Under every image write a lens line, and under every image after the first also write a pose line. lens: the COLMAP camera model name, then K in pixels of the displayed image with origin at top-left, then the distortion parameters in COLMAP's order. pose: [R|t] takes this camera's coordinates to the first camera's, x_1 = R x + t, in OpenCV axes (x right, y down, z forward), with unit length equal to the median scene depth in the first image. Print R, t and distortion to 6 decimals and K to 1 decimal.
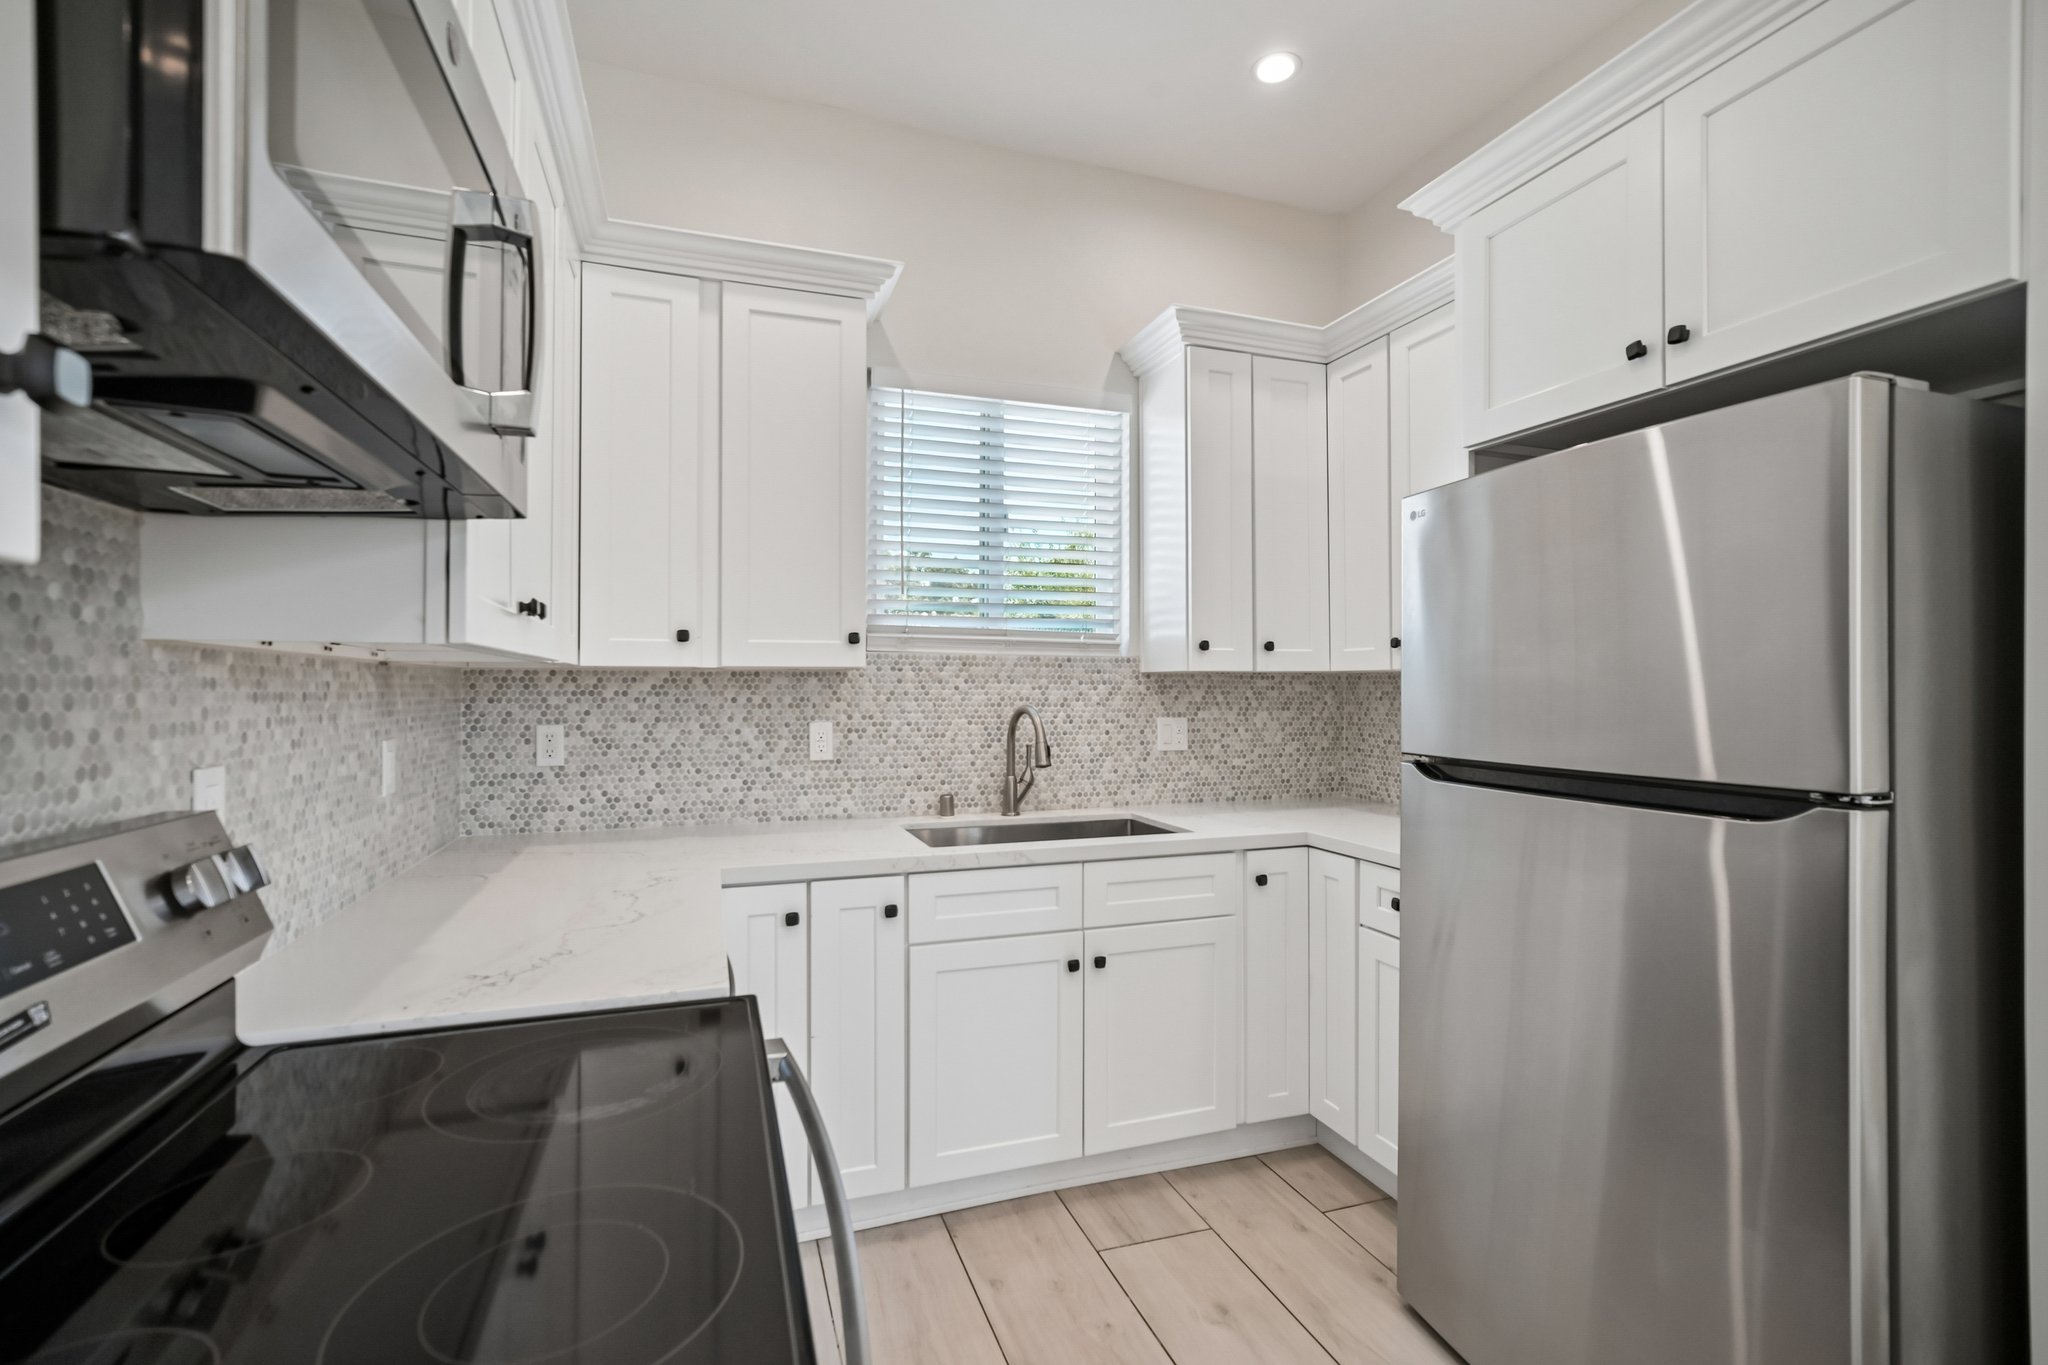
lens RADIAL K [[917.0, 0, 1029.2], [0, 917.0, 688.0], [0, 0, 1]] dist [-0.018261, 0.010507]
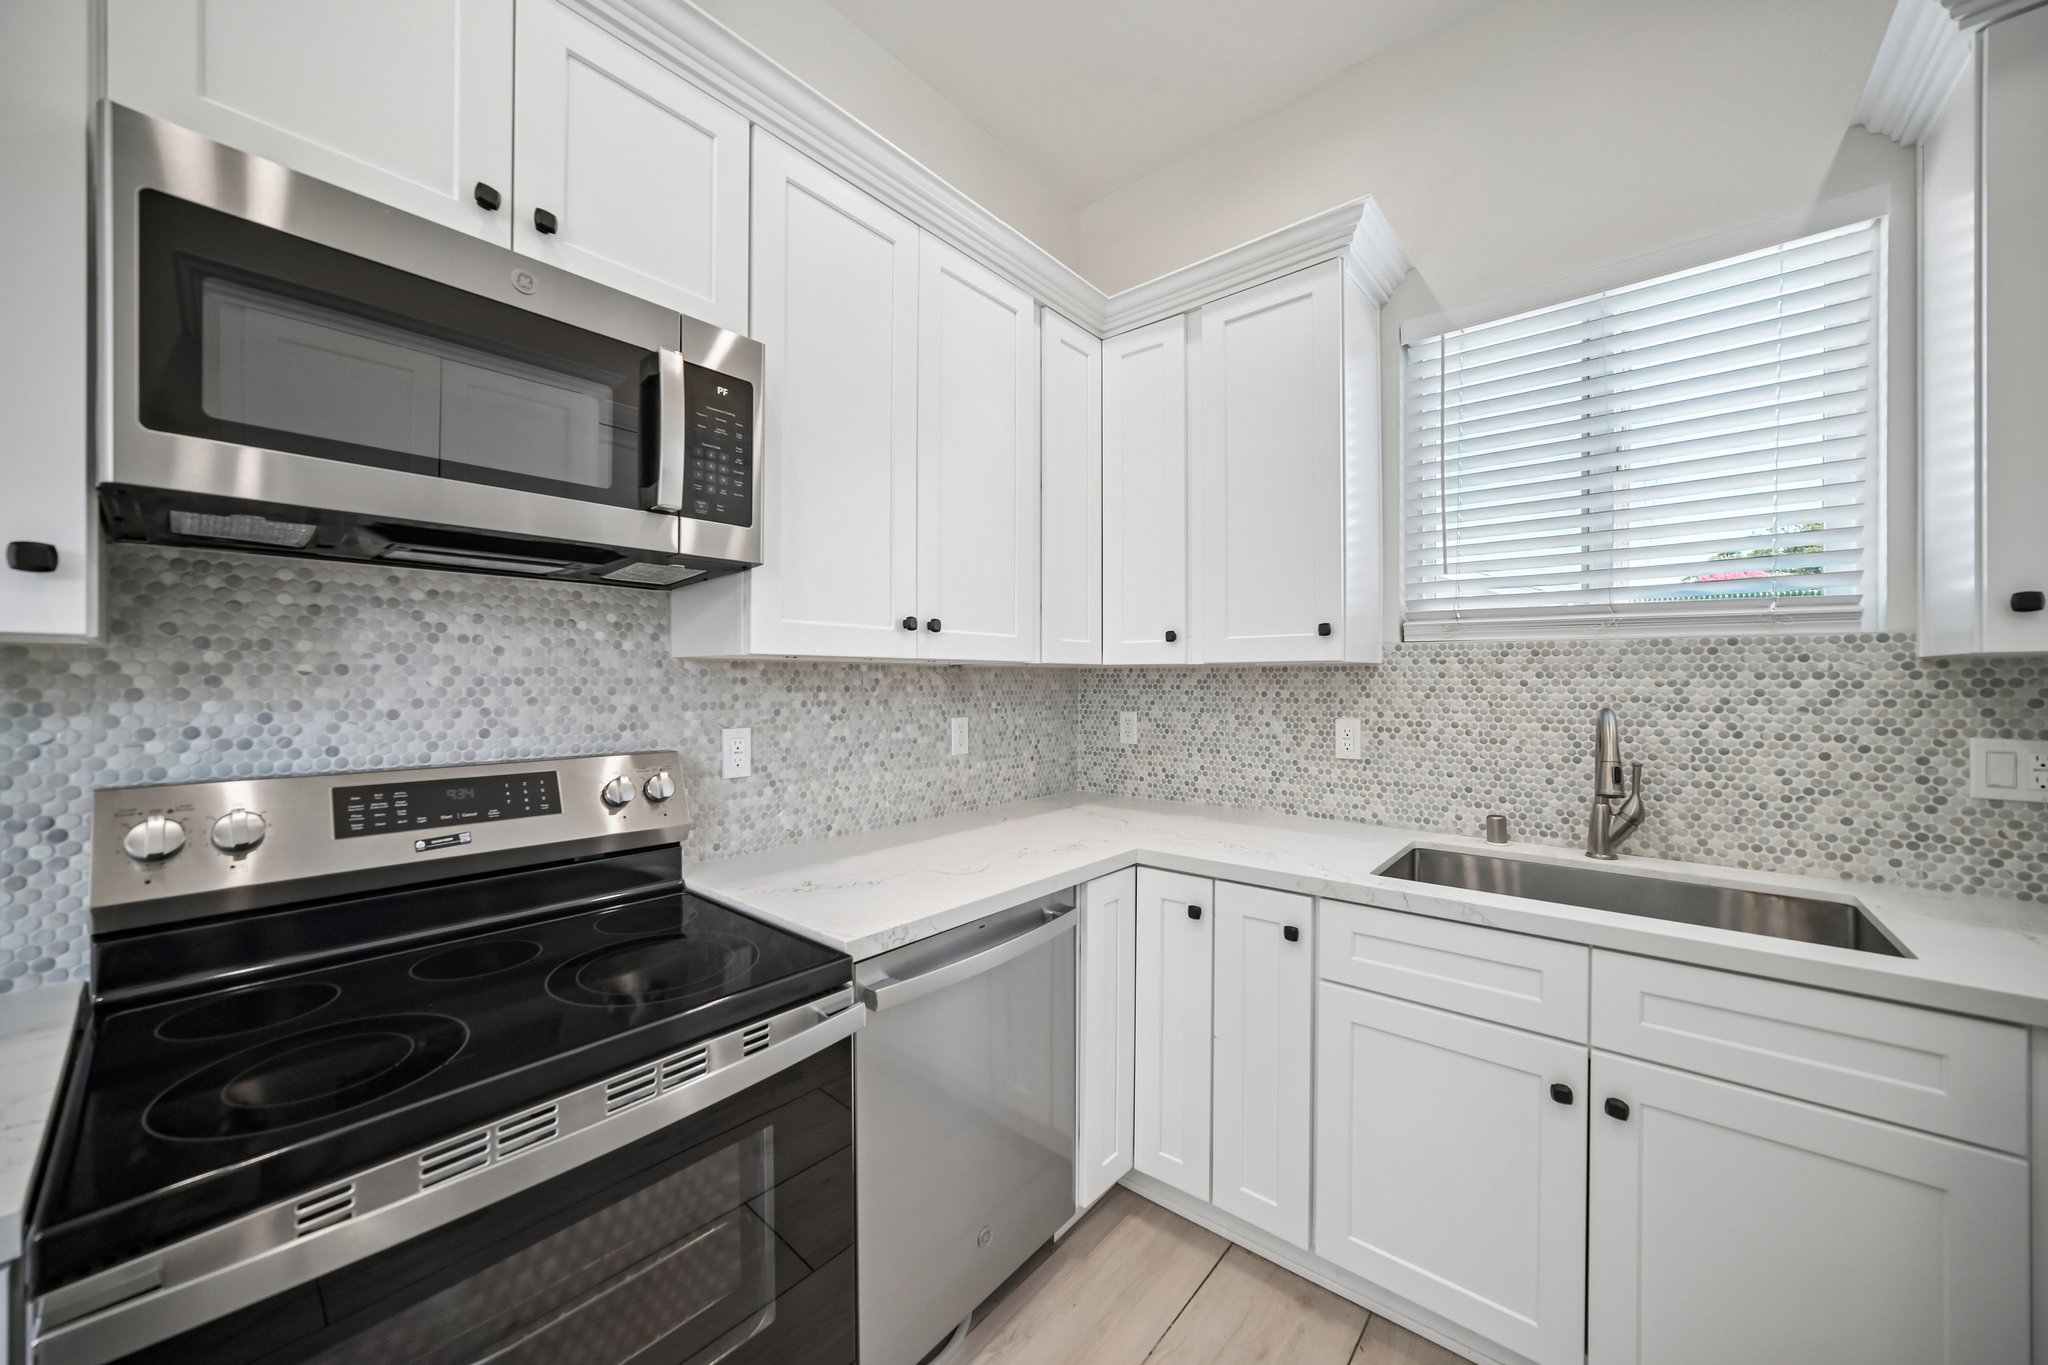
lens RADIAL K [[738.6, 0, 1019.7], [0, 738.6, 682.2], [0, 0, 1]] dist [-0.023423, 0.007025]
pose [[0.501026, 0.002115, -0.865430, 0.267393], [-0.000308, 0.999997, 0.002266, -0.002461], [0.865432, -0.000869, 0.501025, 0.326804]]
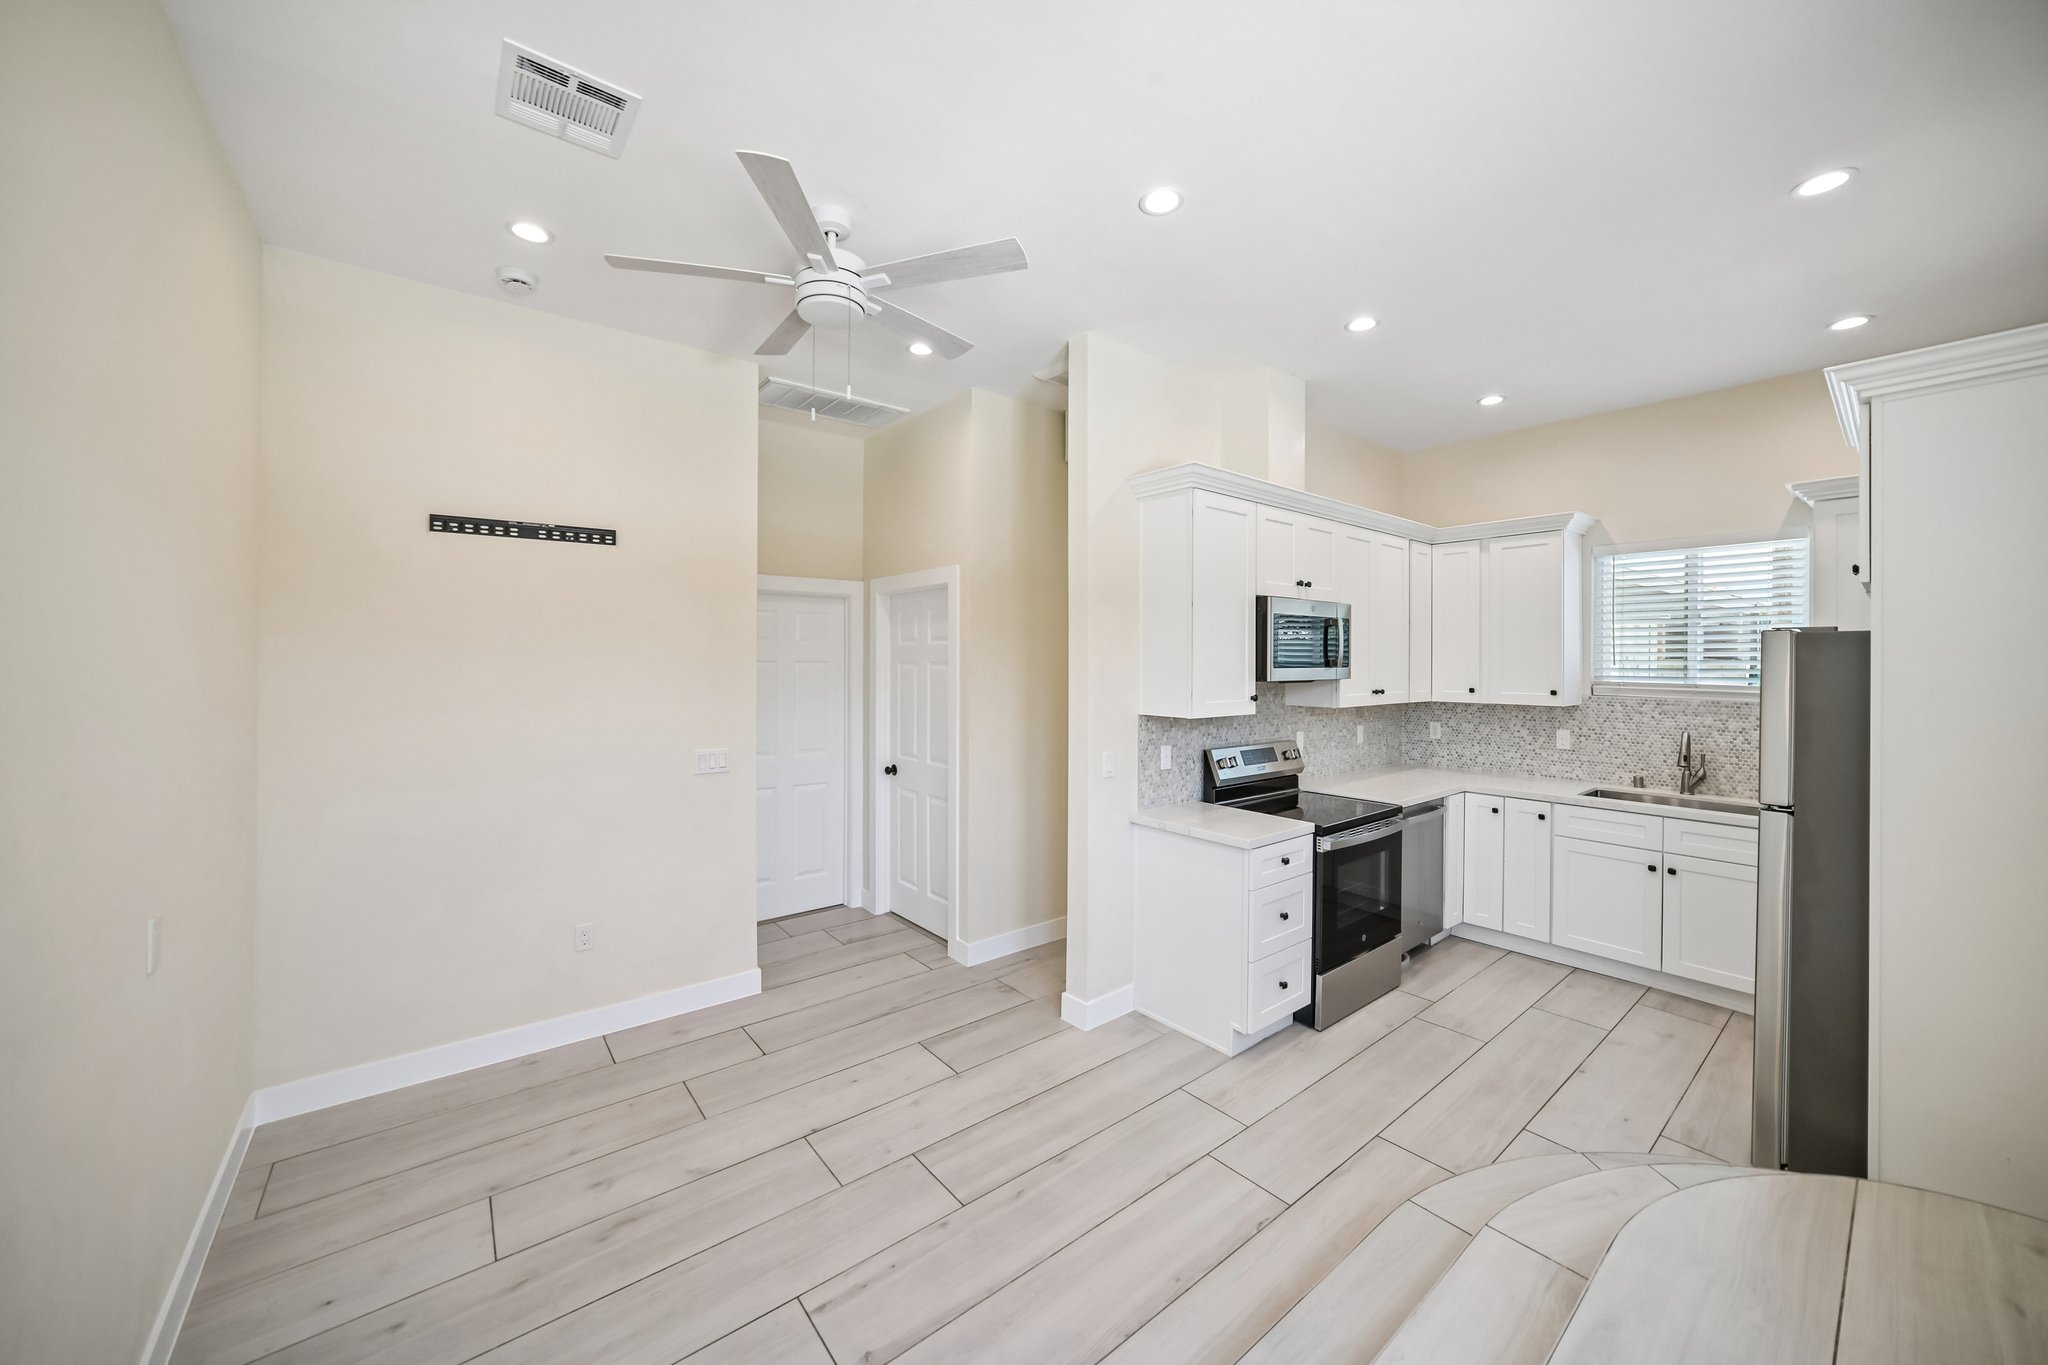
lens RADIAL K [[731.6, 0, 1013.9], [0, 731.6, 660.6], [0, 0, 1]] dist [-0.019496, 0.000579]
pose [[0.312901, -0.000609, -0.949786, 0.915876], [-0.002323, 0.999996, -0.001407, -0.111899], [0.949783, 0.002647, 0.312898, -0.649426]]
